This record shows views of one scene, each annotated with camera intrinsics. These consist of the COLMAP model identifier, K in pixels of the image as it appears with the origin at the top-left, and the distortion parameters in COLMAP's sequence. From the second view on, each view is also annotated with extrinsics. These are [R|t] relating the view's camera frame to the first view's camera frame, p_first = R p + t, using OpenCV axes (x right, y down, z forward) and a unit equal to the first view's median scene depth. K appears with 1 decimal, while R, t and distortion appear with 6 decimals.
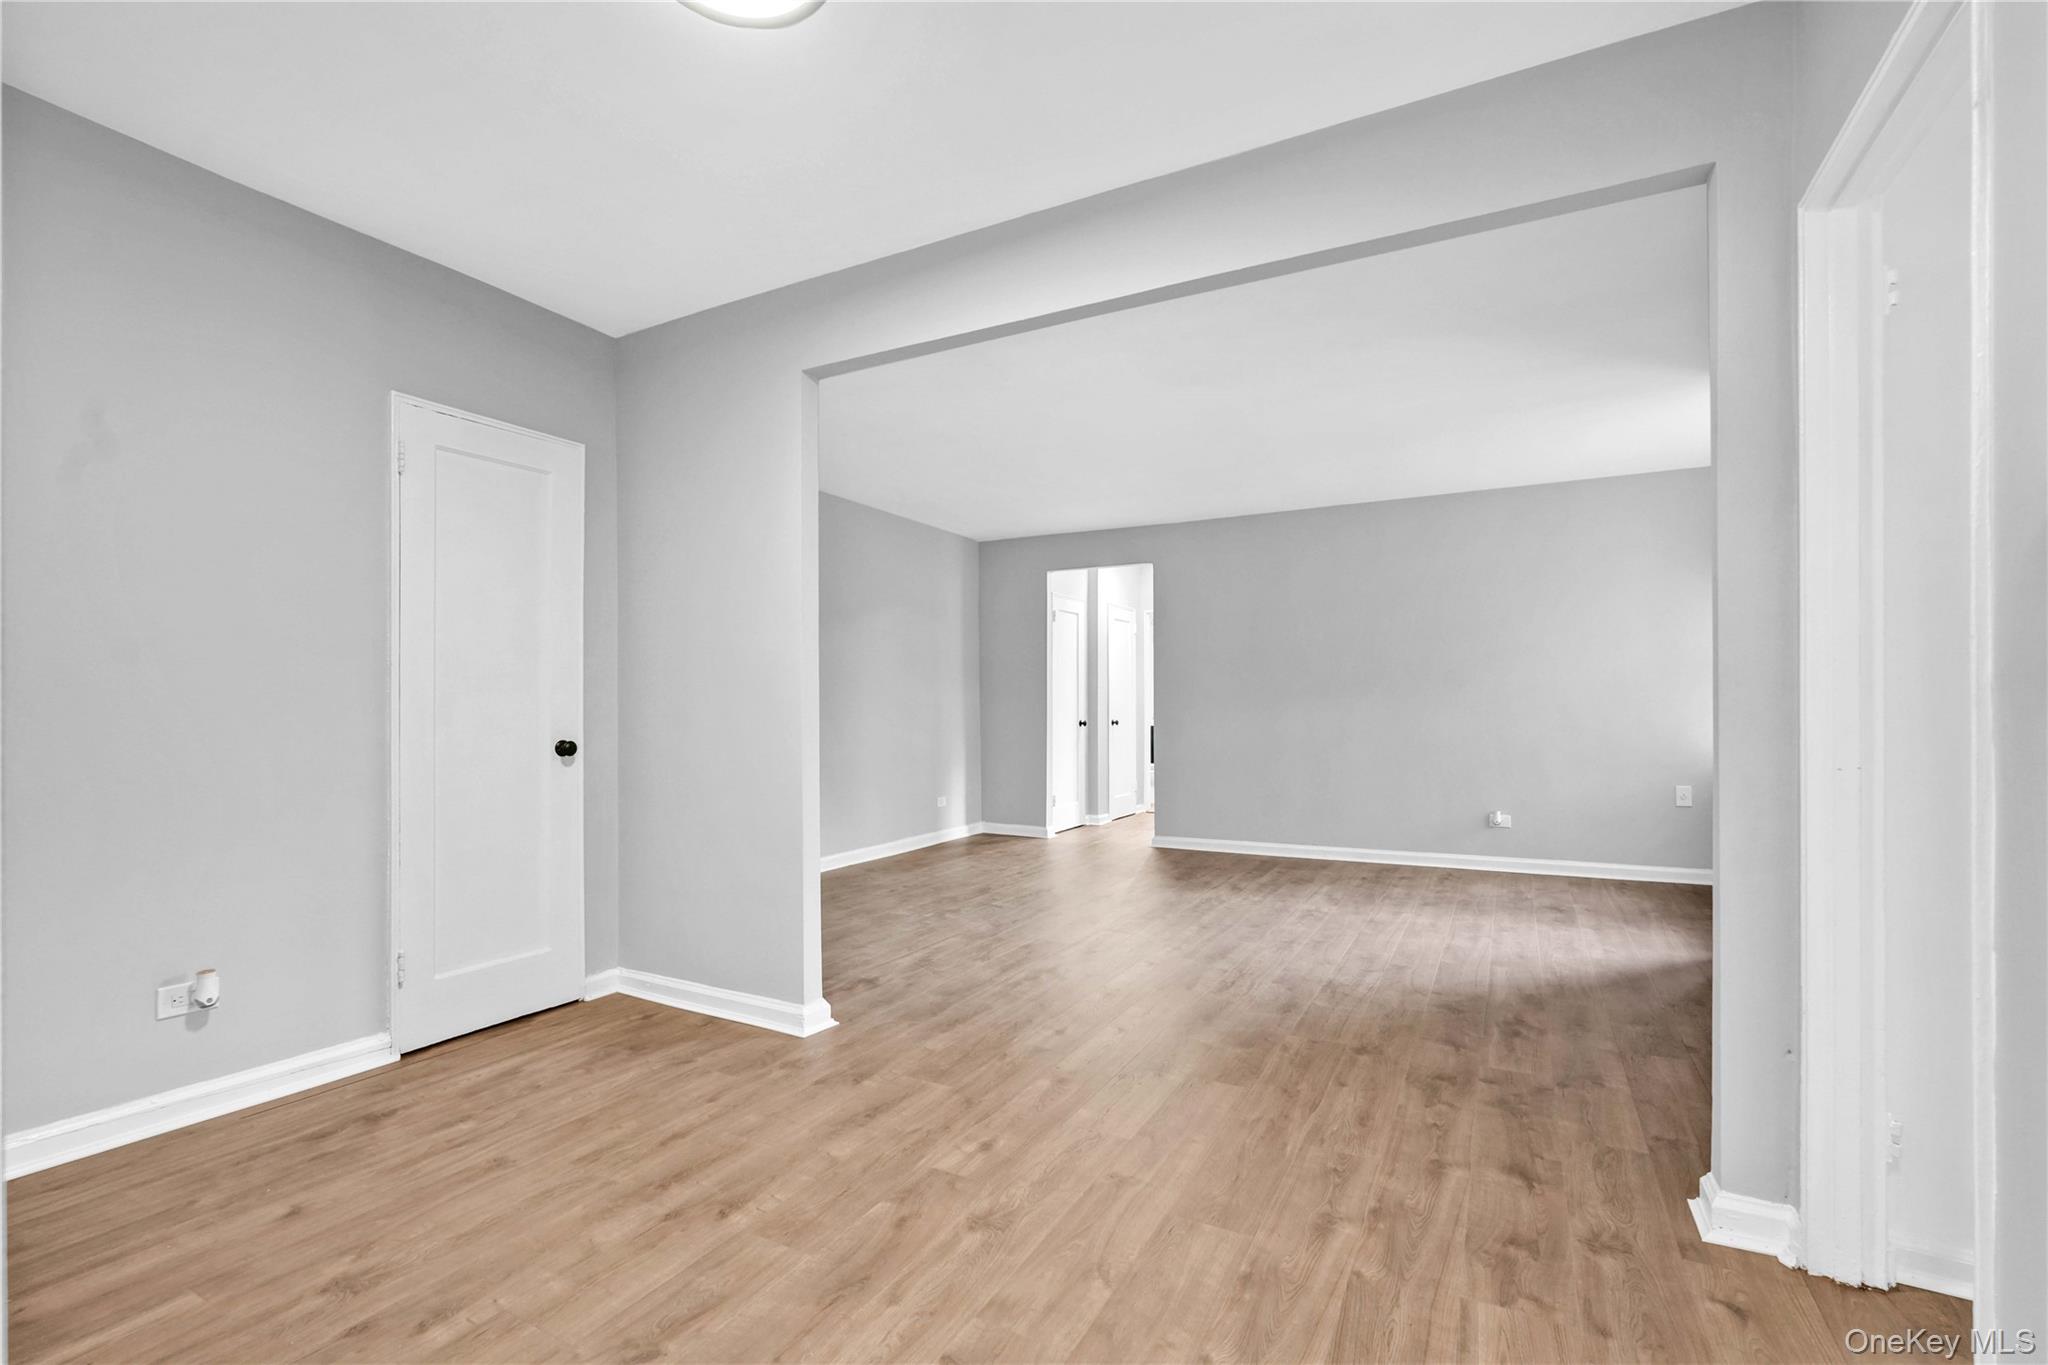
lens RADIAL K [[926.4, 0, 1024.0], [0, 926.4, 682.5], [0, 0, 1]] dist [-0.014819, 0.010366]
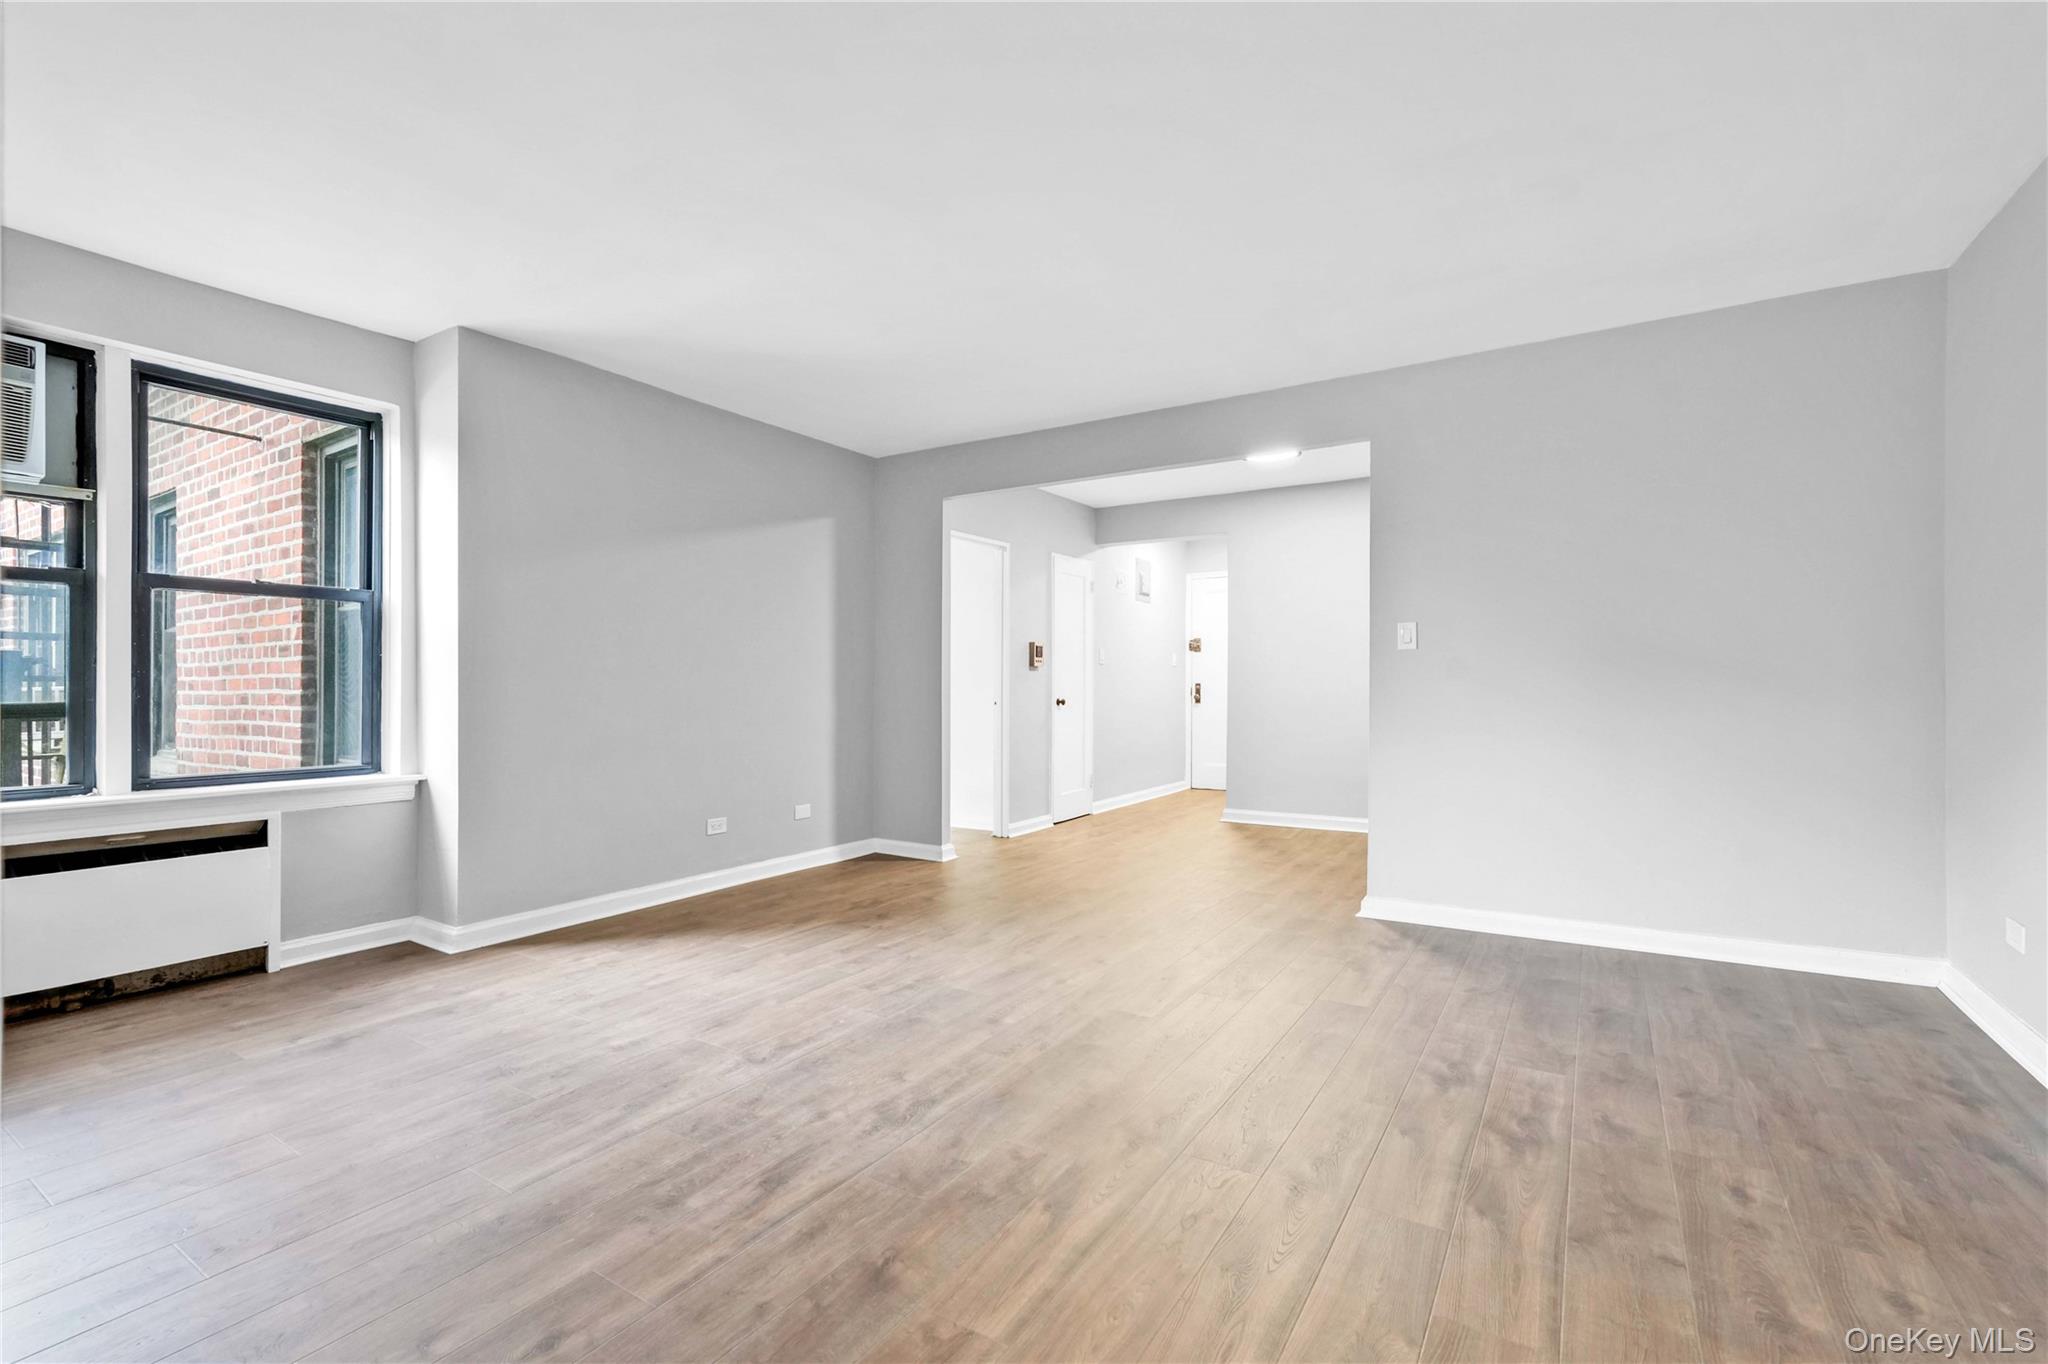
lens RADIAL K [[911.9, 0, 1024.0], [0, 911.9, 682.0], [0, 0, 1]] dist [-0.010655, 0.009319]
pose [[-0.997422, 0.005661, 0.071539, 0.107379], [0.003852, 0.999670, -0.025397, 0.037137], [-0.071659, -0.025056, -0.997114, 1.390094]]
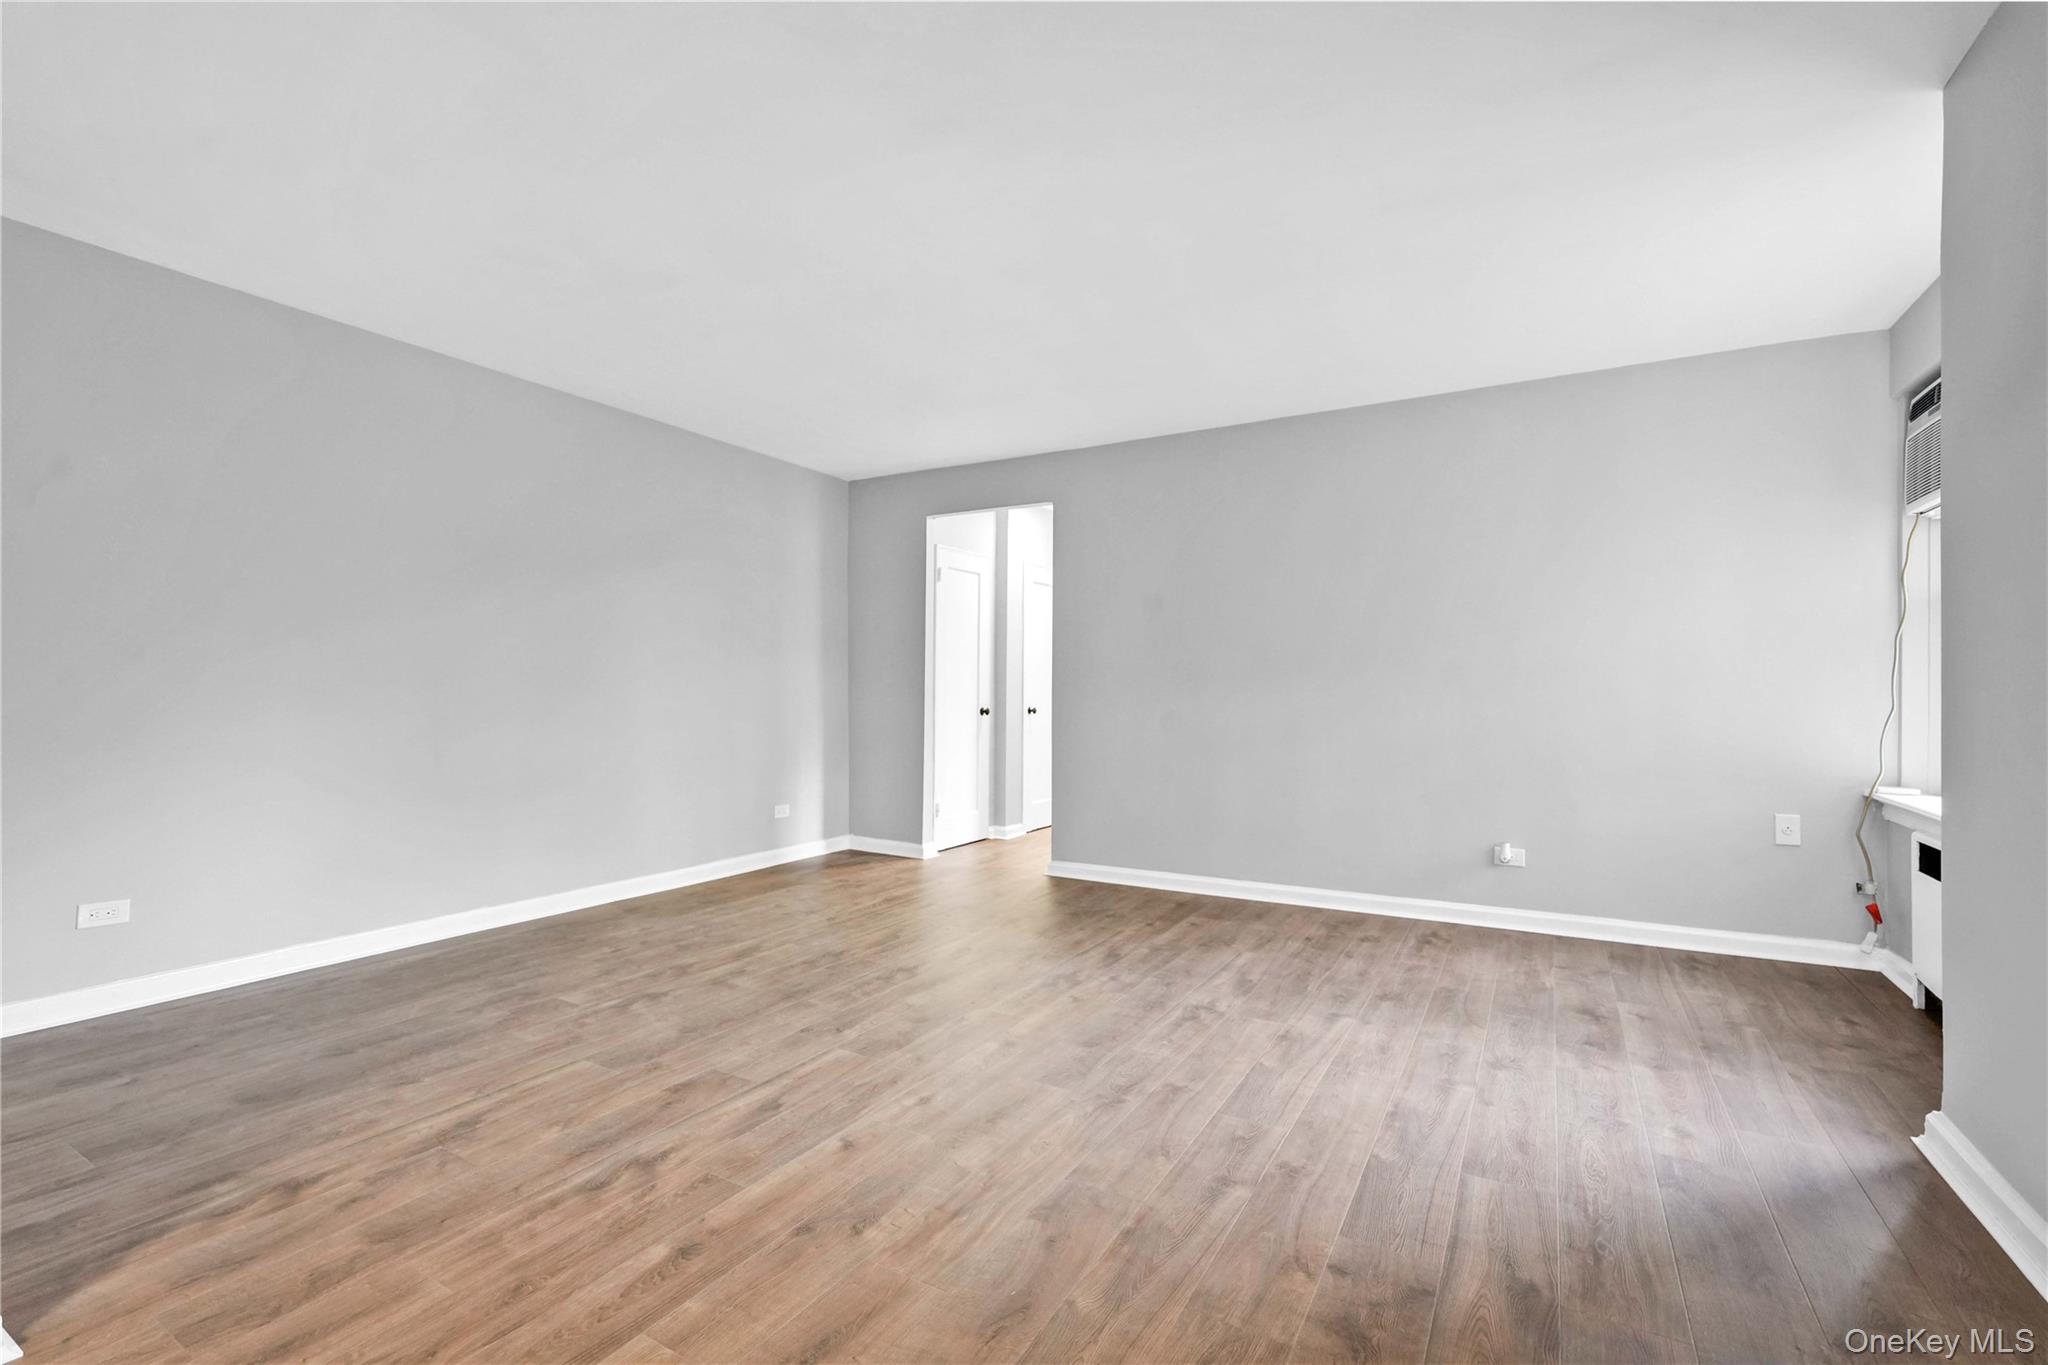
lens RADIAL K [[912.6, 0, 1021.9], [0, 912.6, 677.5], [0, 0, 1]] dist [-0.014667, 0.009446]
pose [[0.999197, 0.005953, -0.039613, 0.192216], [-0.005535, 0.999928, 0.010655, 0.009903], [0.039673, -0.010427, 0.999158, 0.332004]]
